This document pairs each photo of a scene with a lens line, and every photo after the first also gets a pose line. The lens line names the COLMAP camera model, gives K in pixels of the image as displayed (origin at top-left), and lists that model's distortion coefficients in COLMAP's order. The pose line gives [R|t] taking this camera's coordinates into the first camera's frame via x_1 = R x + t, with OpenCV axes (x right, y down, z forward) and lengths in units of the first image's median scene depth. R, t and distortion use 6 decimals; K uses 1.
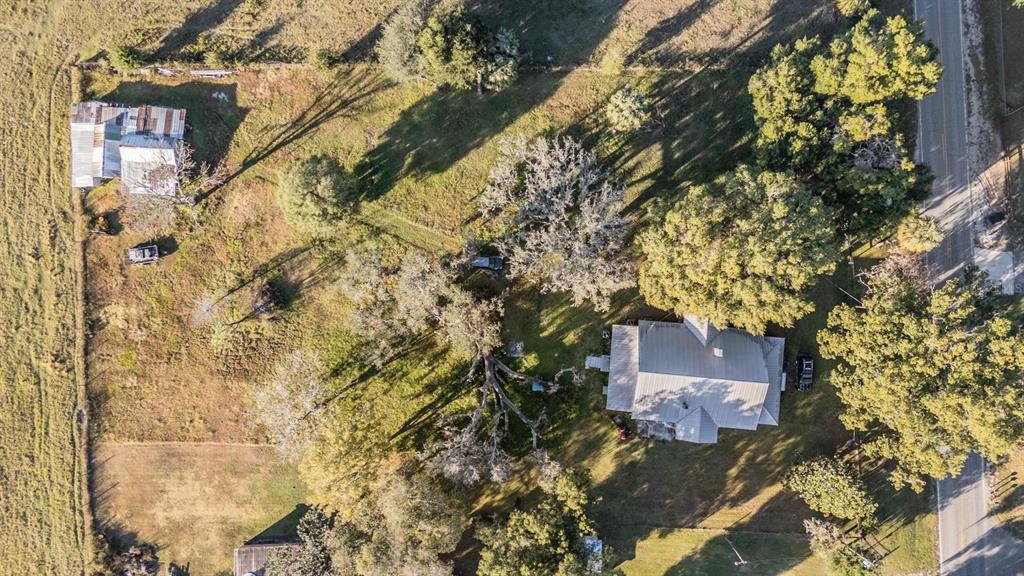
lens RADIAL K [[764.0, 0, 509.5], [0, 764.0, 289.8], [0, 0, 1]] dist [0.047021, -0.013700]
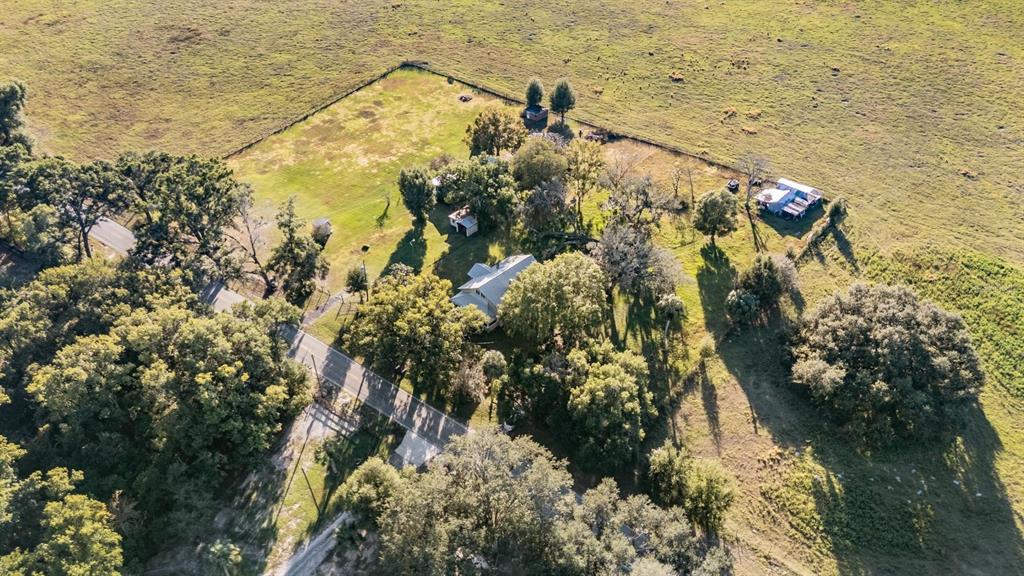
lens RADIAL K [[764.0, 0, 516.0], [0, 764.0, 291.8], [0, 0, 1]] dist [0.047021, -0.013700]
pose [[-0.625141, 0.499084, -0.600095, 1.135458], [-0.780364, -0.384665, 0.493017, -0.665818], [0.015222, 0.776497, 0.629937, -0.001819]]
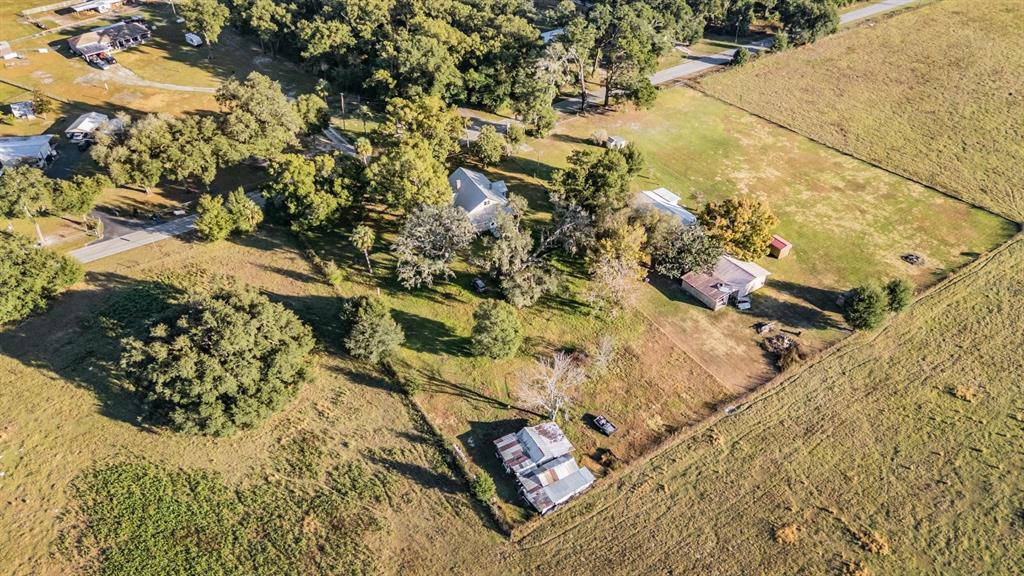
lens RADIAL K [[764.0, 0, 514.9], [0, 764.0, 285.6], [0, 0, 1]] dist [0.047021, -0.013700]
pose [[-0.534403, -0.511475, 0.672909, -1.140658], [0.845230, -0.323222, 0.425575, -0.649338], [-0.000172, 0.796191, 0.605045, 0.026238]]
